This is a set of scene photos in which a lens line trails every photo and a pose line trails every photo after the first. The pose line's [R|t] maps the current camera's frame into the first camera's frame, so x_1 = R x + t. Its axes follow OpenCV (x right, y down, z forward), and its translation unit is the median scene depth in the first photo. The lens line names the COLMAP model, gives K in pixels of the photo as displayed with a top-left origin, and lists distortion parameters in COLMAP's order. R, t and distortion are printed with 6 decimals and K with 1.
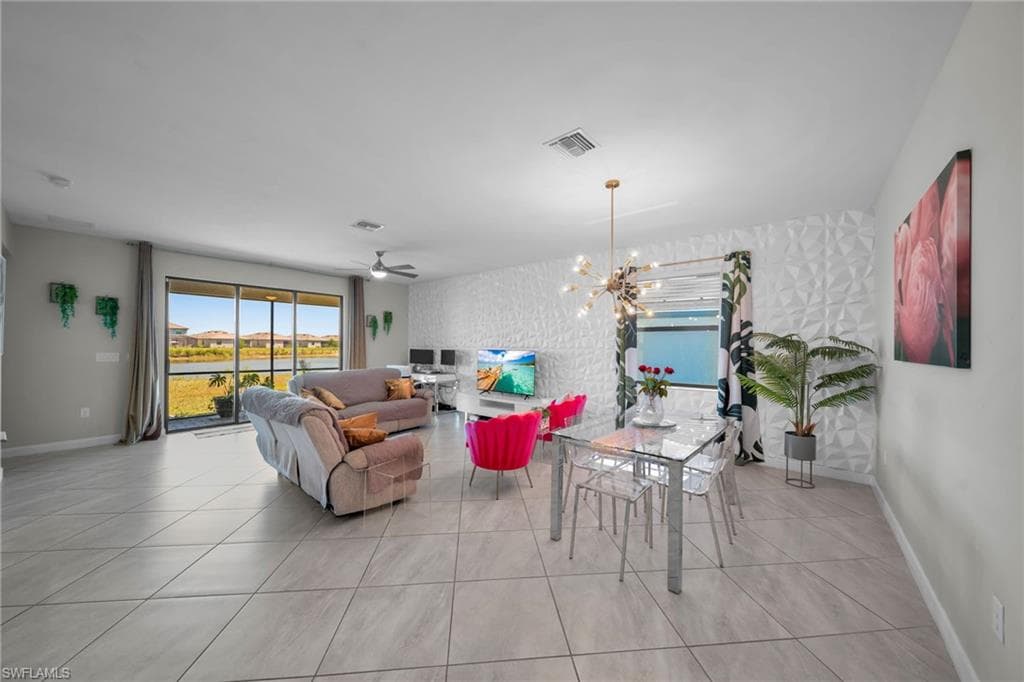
lens RADIAL K [[359.5, 0, 509.2], [0, 359.5, 343.3], [0, 0, 1]] dist [0.001330, -0.000025]
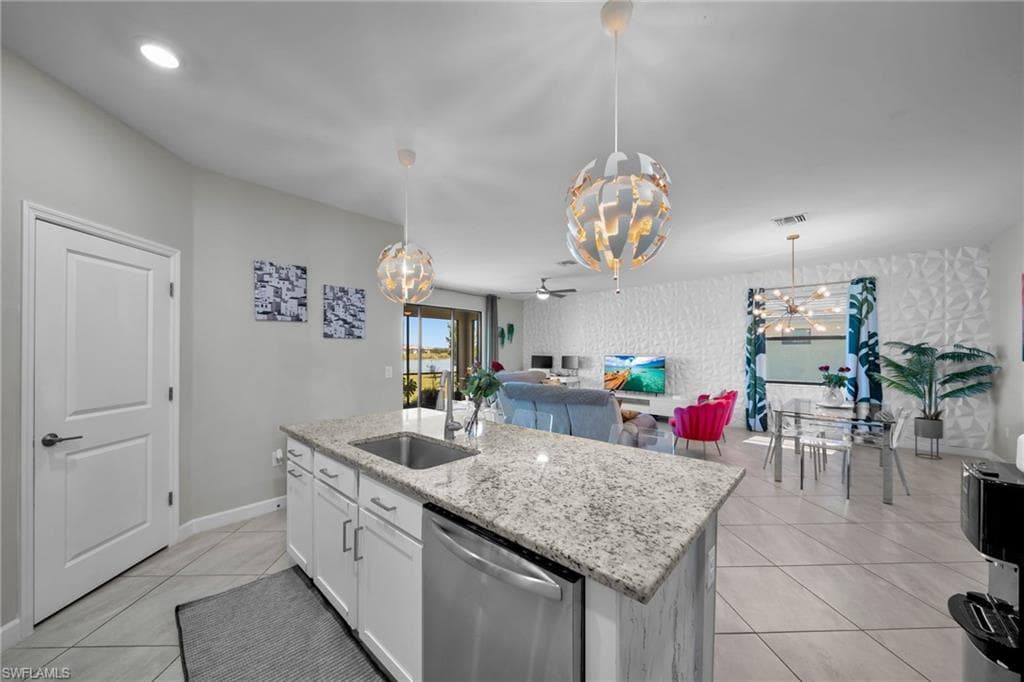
lens RADIAL K [[360.1, 0, 499.9], [0, 360.1, 349.2], [0, 0, 1]] dist [-0.000955, -0.000264]
pose [[0.997511, -0.004965, -0.070338, -0.565823], [0.004850, 0.999987, -0.001813, -0.005794], [0.070346, 0.001467, 0.997522, -0.359663]]
